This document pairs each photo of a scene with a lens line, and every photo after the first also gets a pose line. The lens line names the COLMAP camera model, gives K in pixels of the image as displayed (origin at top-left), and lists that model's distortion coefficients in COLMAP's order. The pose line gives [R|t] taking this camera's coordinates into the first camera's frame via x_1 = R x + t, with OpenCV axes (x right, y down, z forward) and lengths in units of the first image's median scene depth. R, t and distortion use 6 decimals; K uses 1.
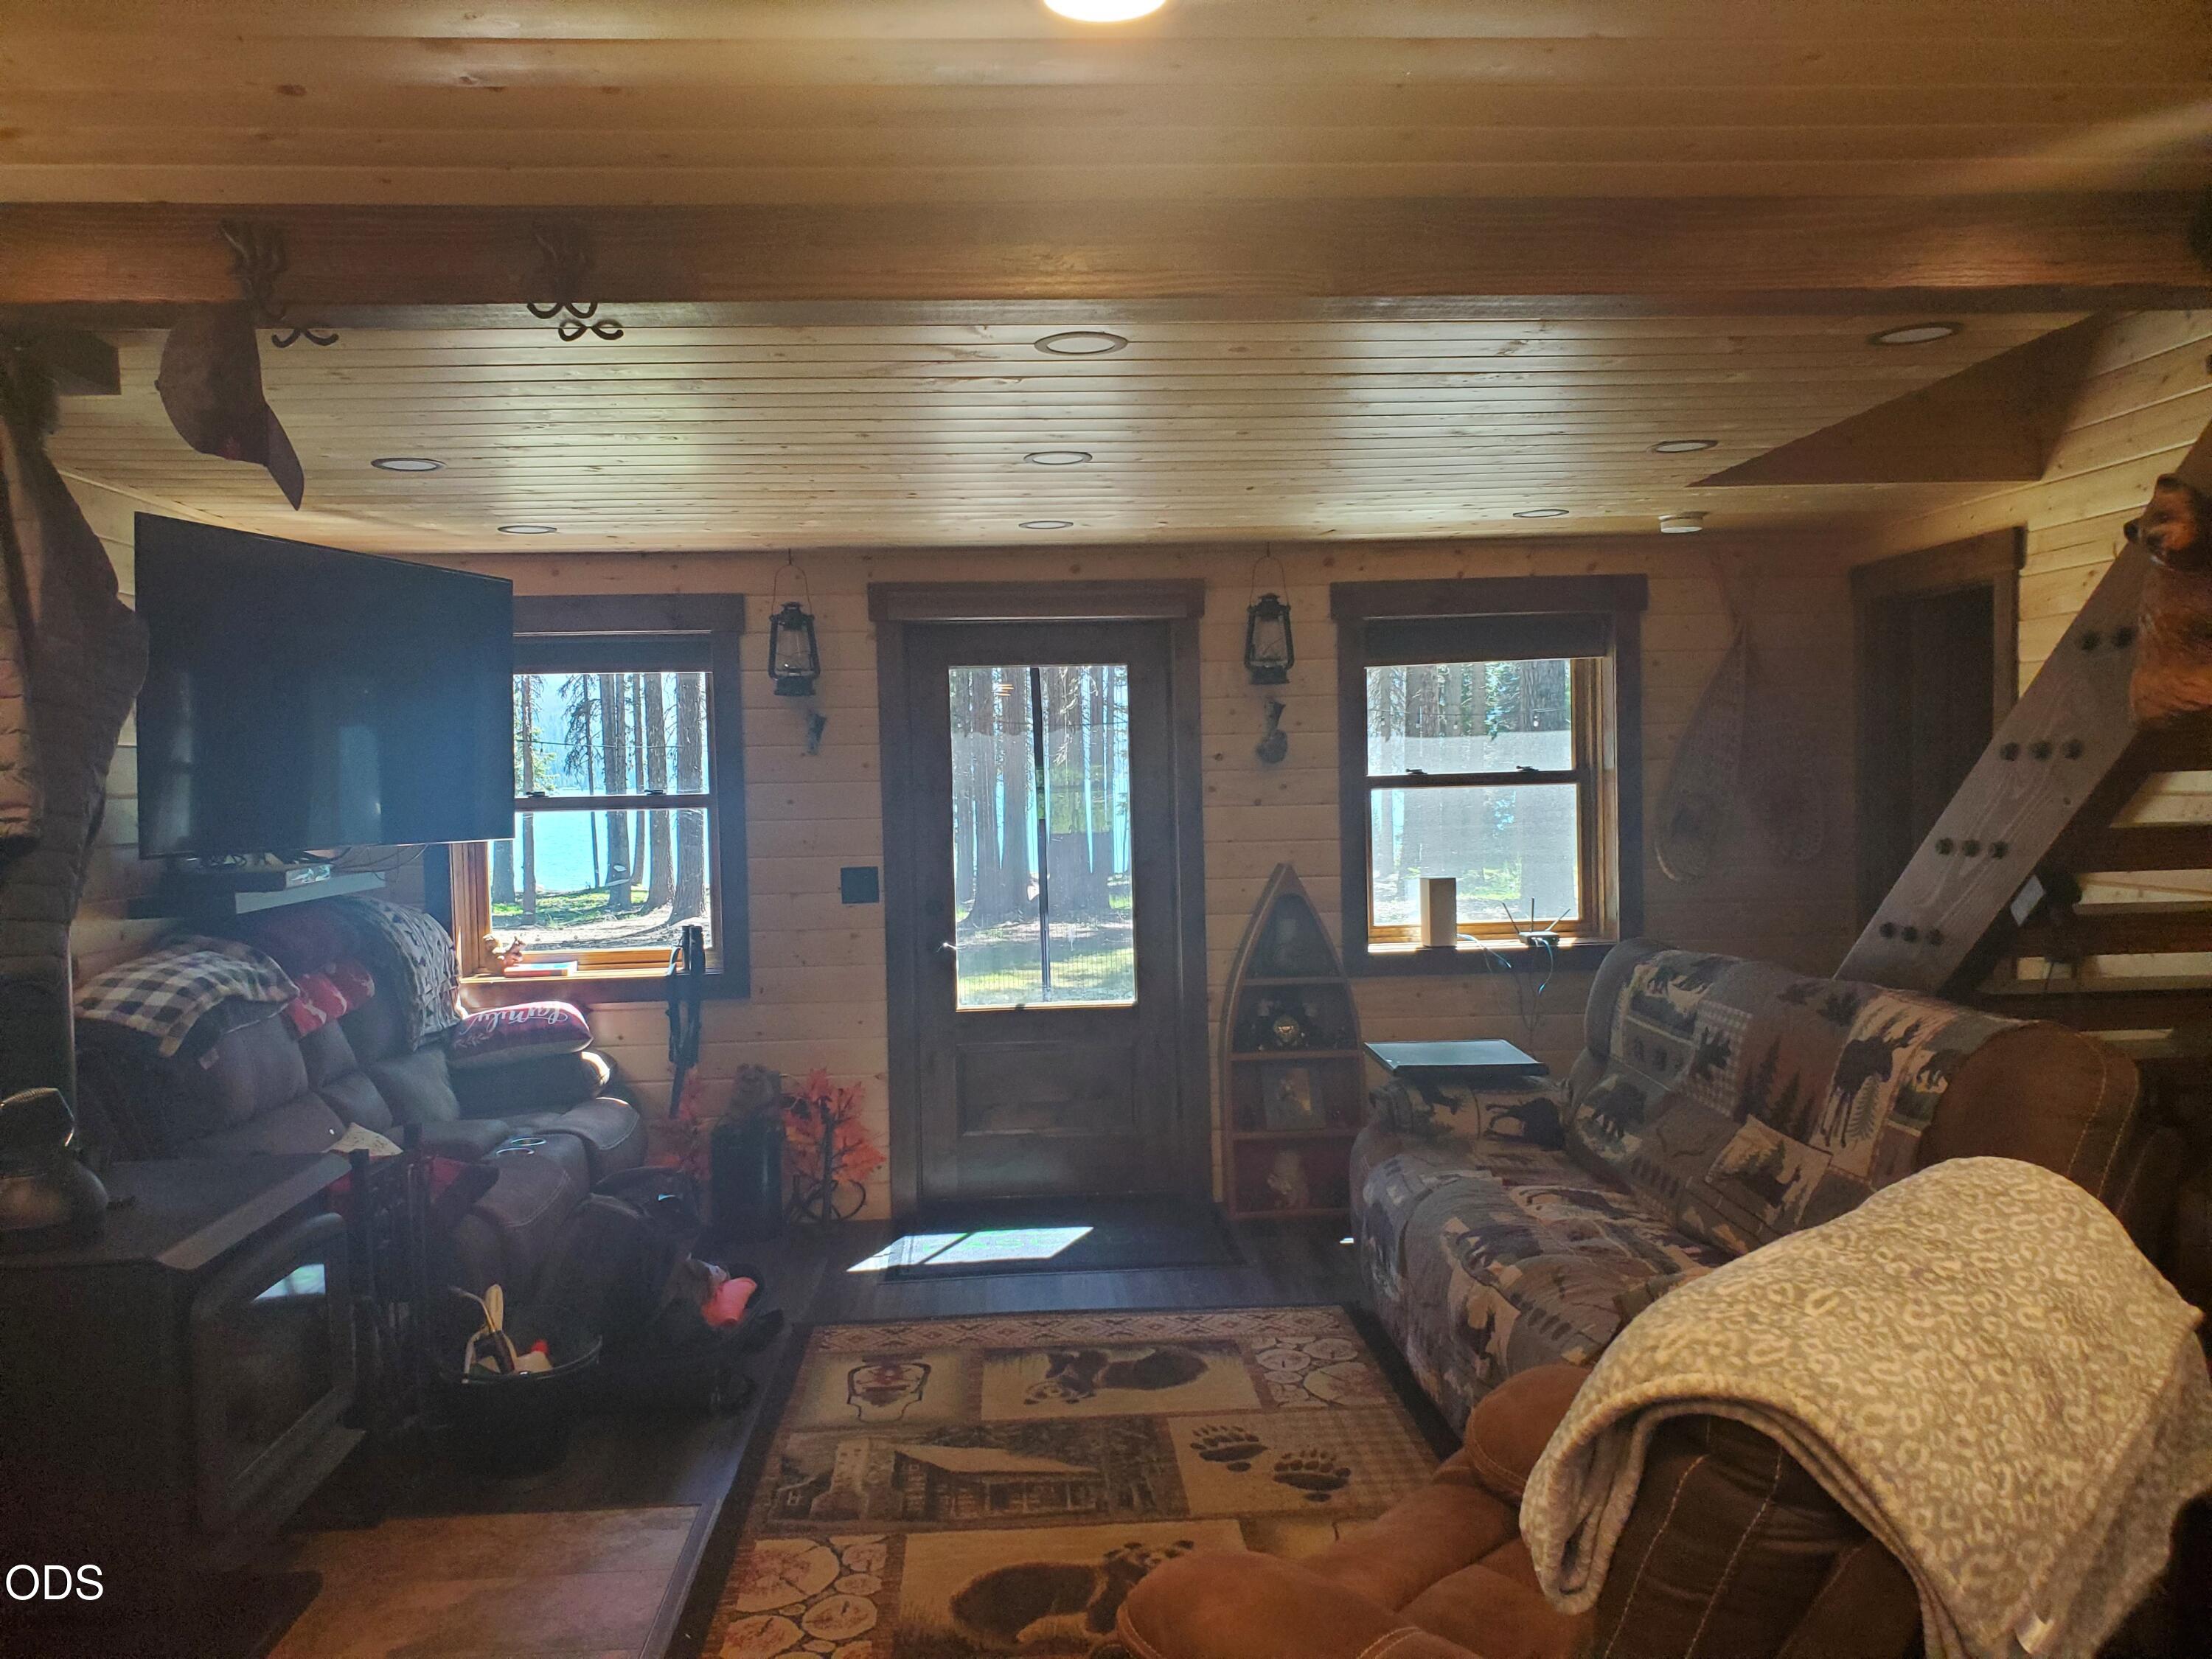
lens RADIAL K [[1674.3, 0, 1106.0], [0, 1674.3, 829.5], [0, 0, 1]] dist [0.000664, 0.000324]
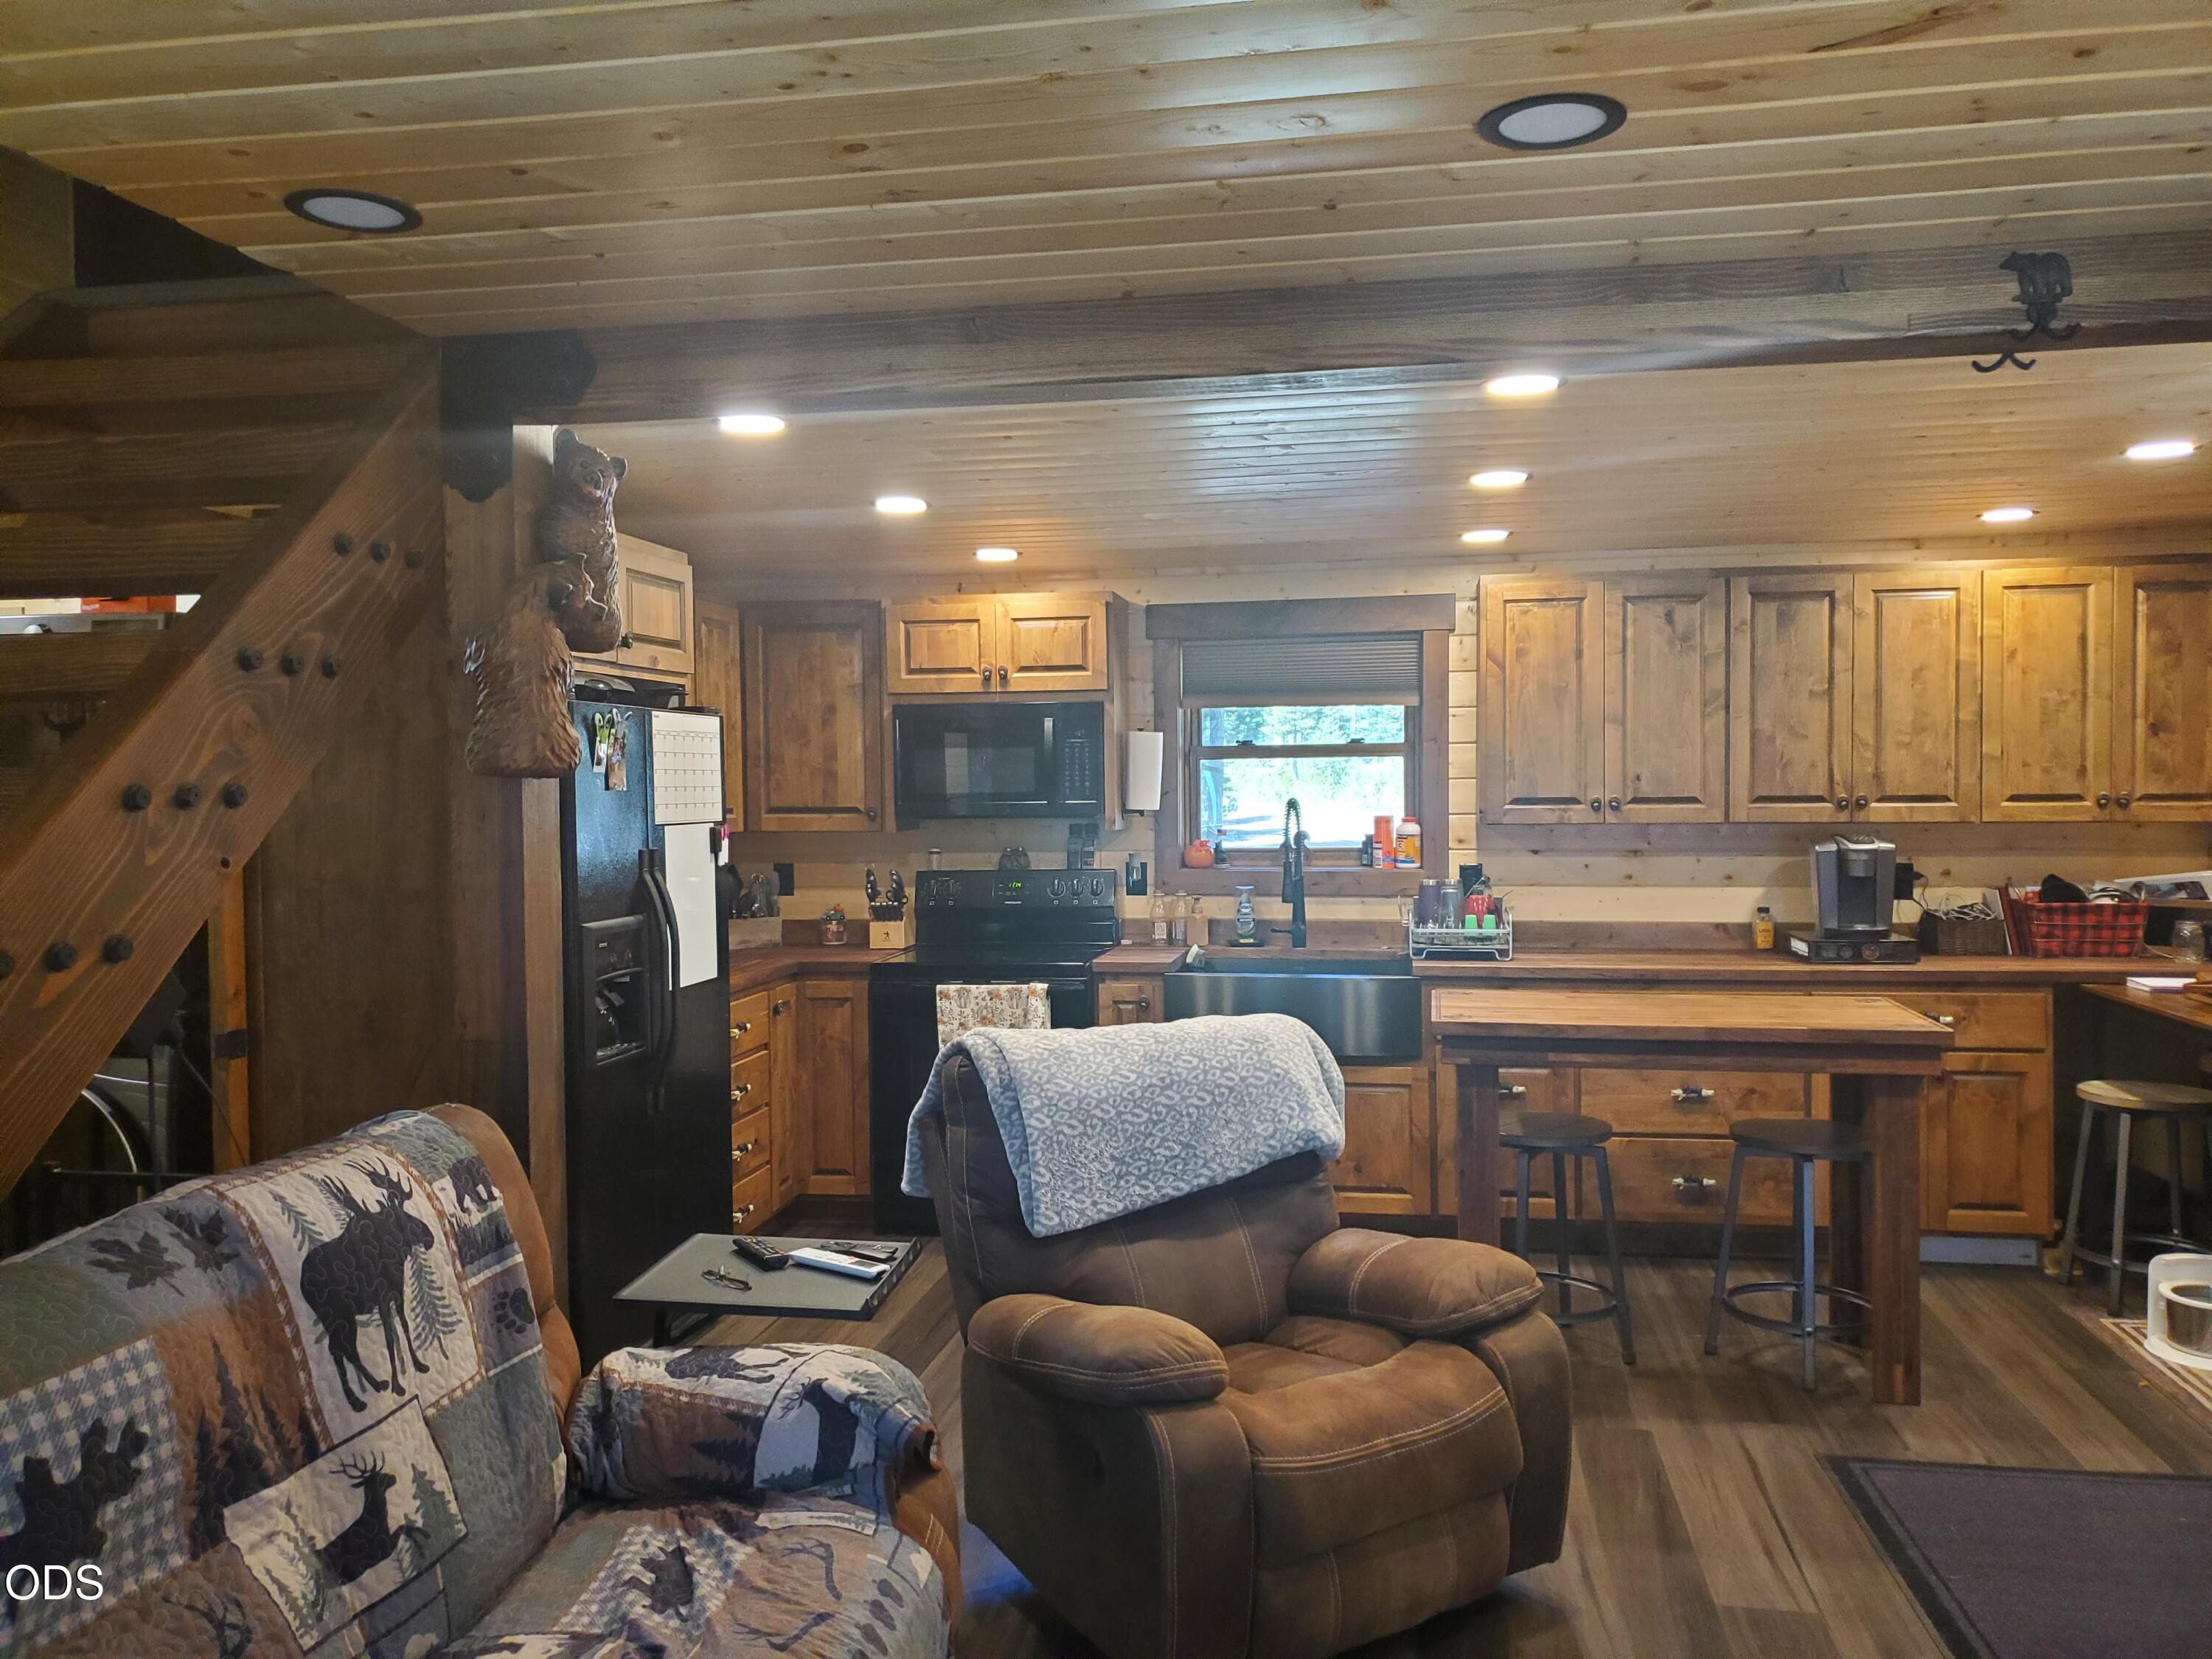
lens RADIAL K [[1674.3, 0, 1106.0], [0, 1674.3, 829.5], [0, 0, 1]] dist [0.000664, 0.000324]
pose [[-0.973556, 0.027247, 0.226819, 0.012043], [0.039076, 0.998091, 0.047827, -0.052781], [-0.225083, 0.055426, -0.972762, 1.632966]]
